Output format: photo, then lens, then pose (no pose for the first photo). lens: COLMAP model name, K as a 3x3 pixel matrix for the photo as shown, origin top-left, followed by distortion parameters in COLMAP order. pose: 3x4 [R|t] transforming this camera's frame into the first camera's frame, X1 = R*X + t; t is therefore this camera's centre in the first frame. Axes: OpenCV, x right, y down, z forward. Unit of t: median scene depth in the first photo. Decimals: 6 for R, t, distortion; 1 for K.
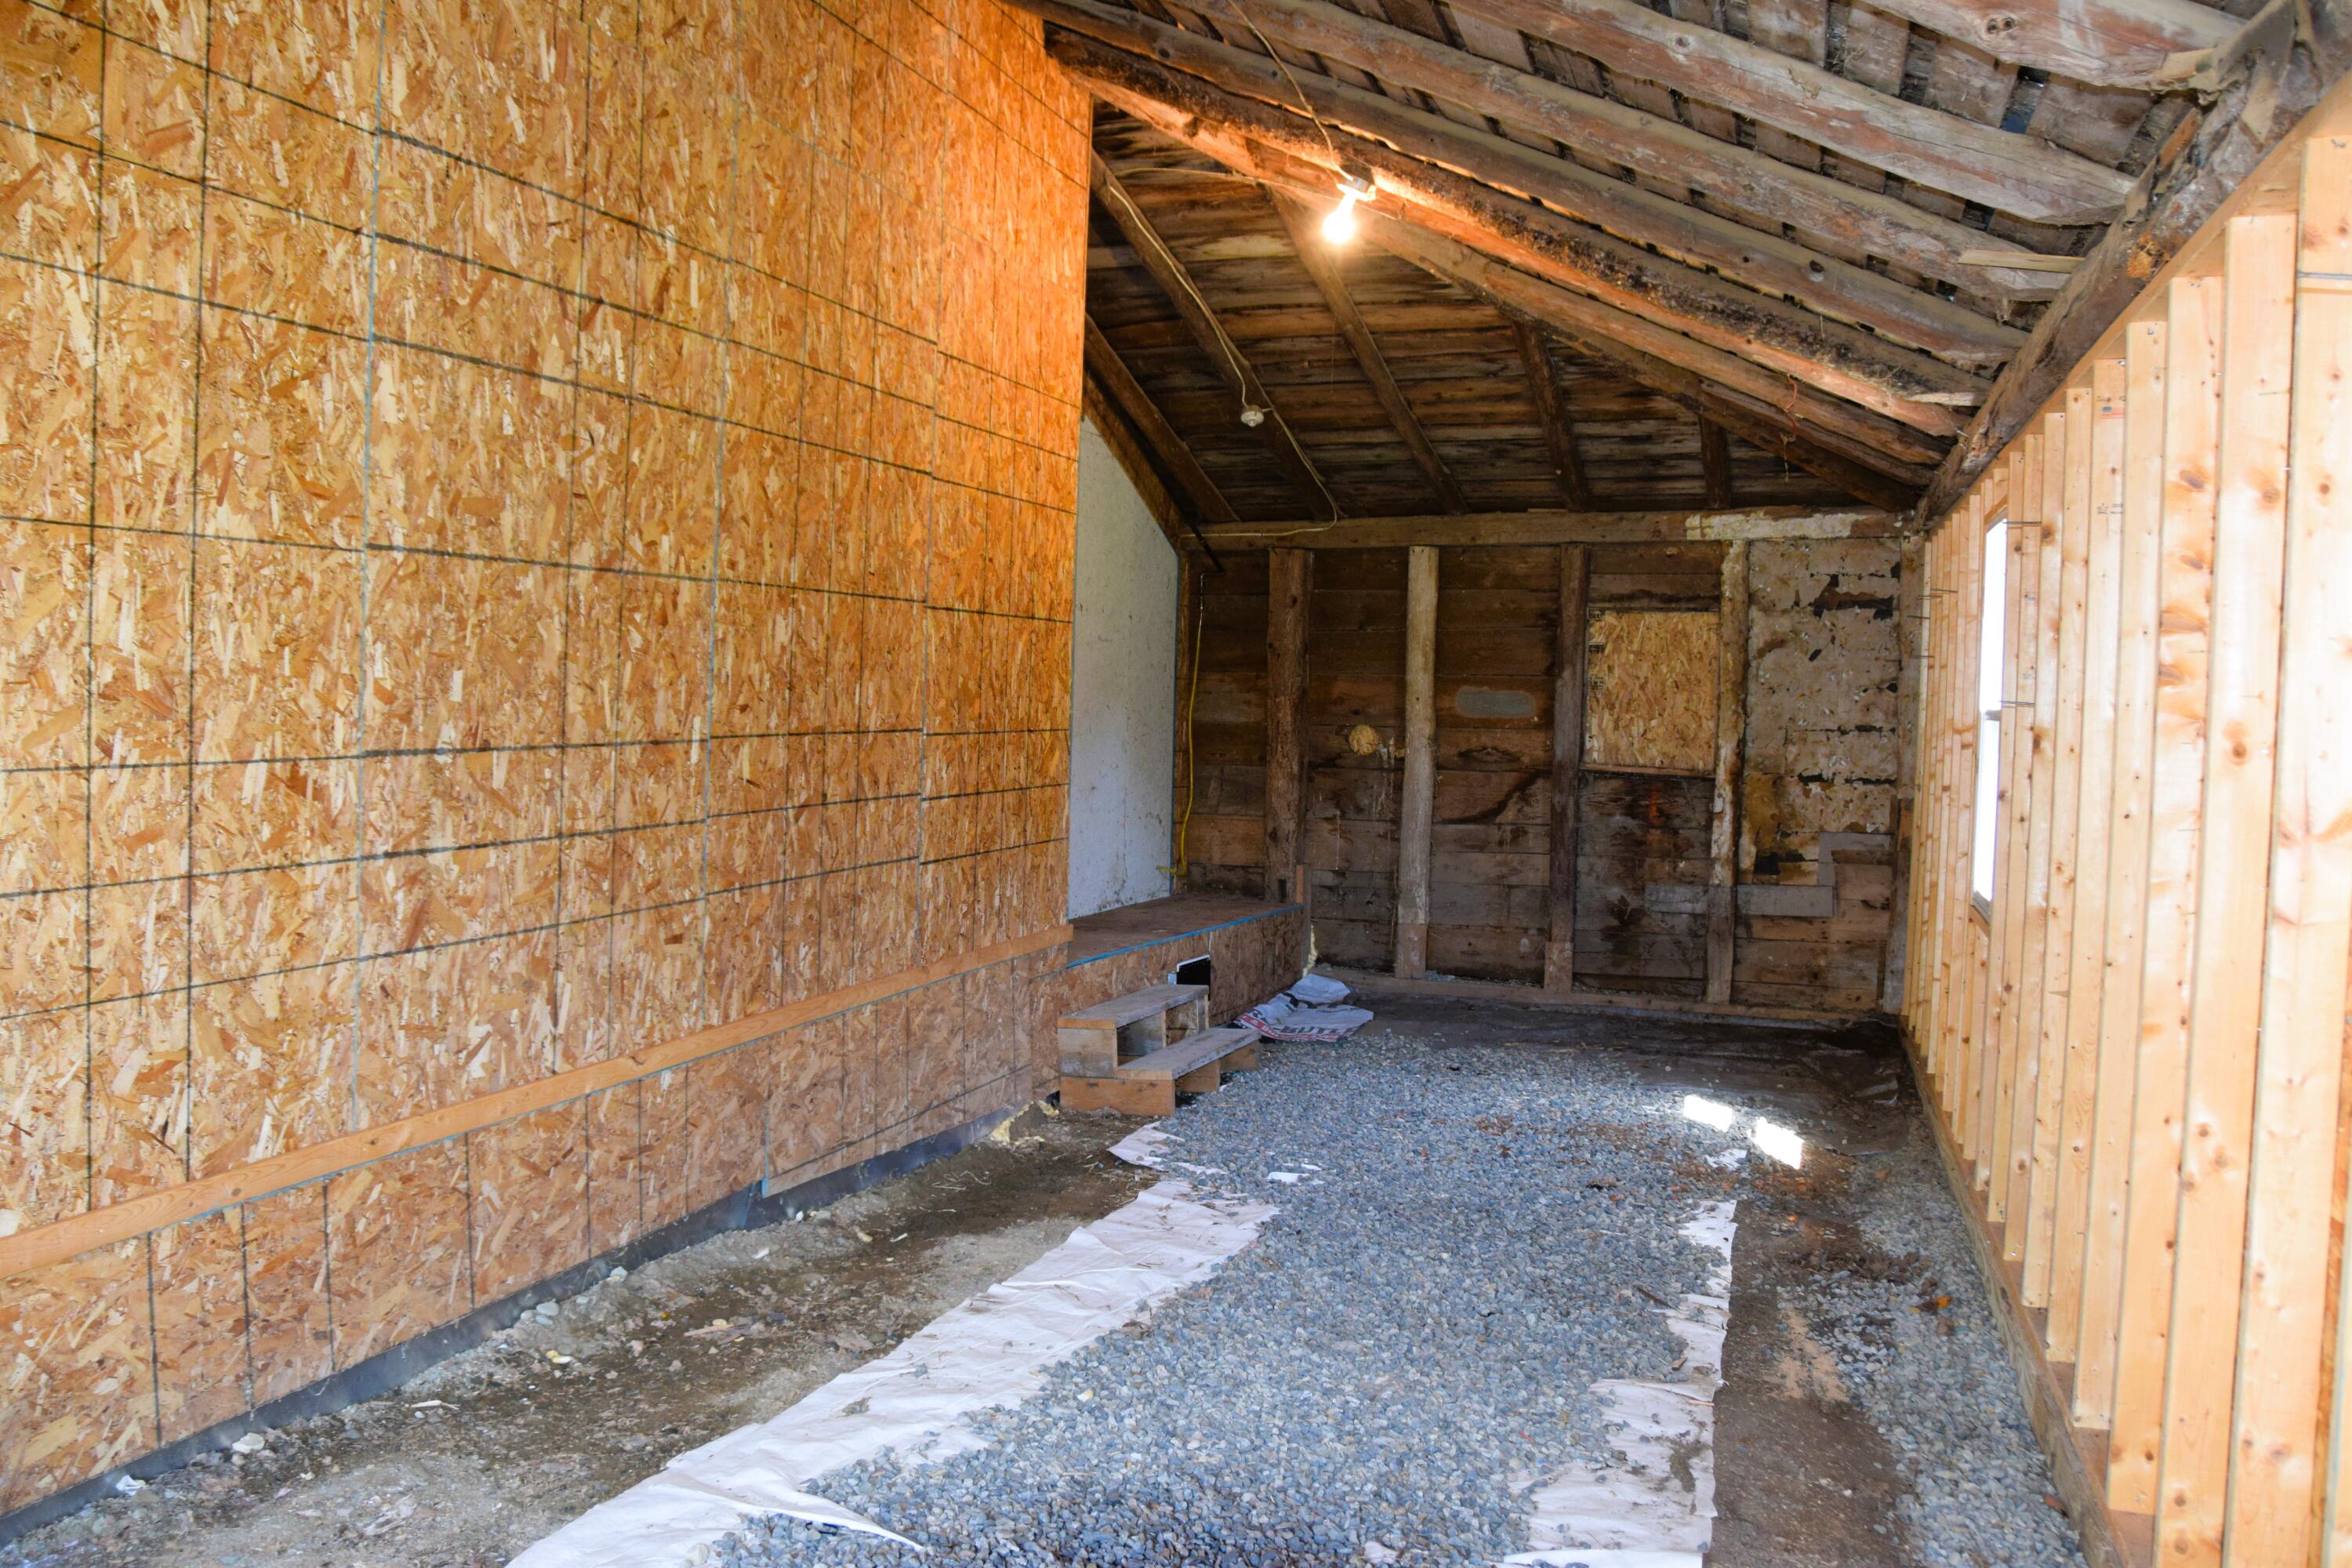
lens RADIAL K [[1821.8, 0, 1176.0], [0, 1821.8, 784.0], [0, 0, 1]] dist [-0.179482, 0.132021]
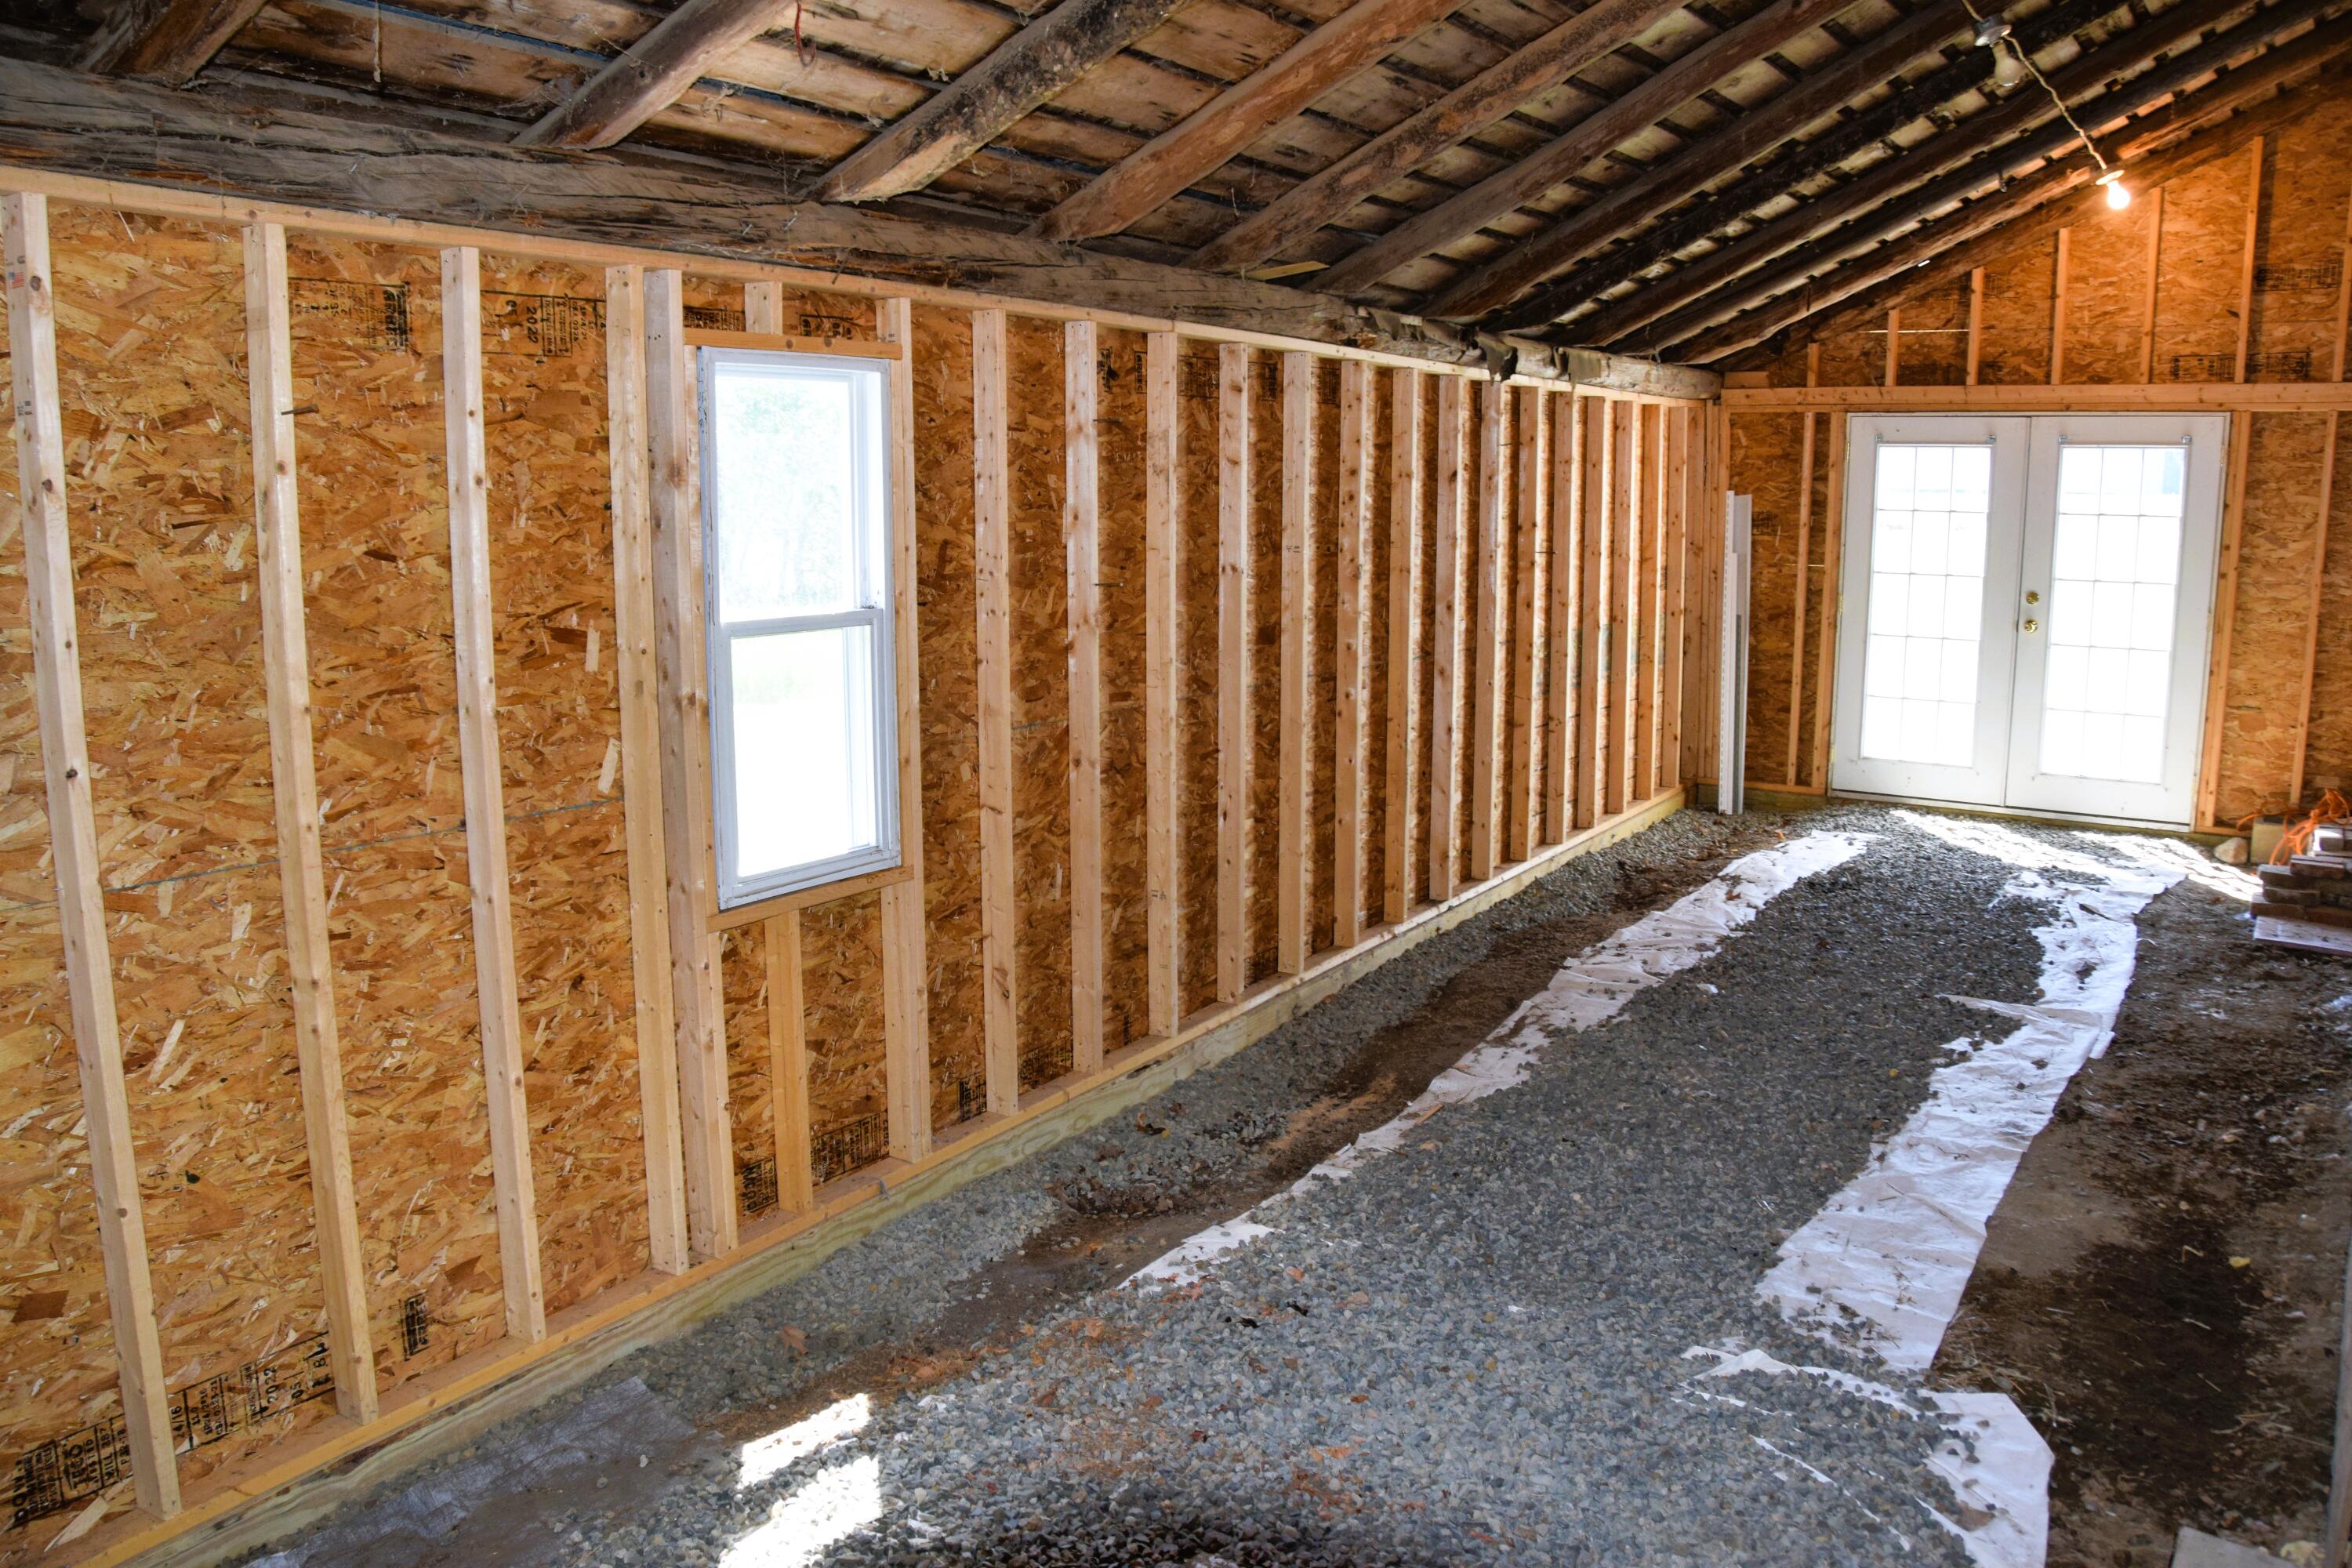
lens RADIAL K [[1821.8, 0, 1176.0], [0, 1821.8, 784.0], [0, 0, 1]] dist [-0.179482, 0.132021]
pose [[-0.967108, -0.050816, 0.249240, 0.153016], [0.003477, 0.977109, 0.212710, -0.179101], [-0.254344, 0.206580, -0.944793, 2.240117]]
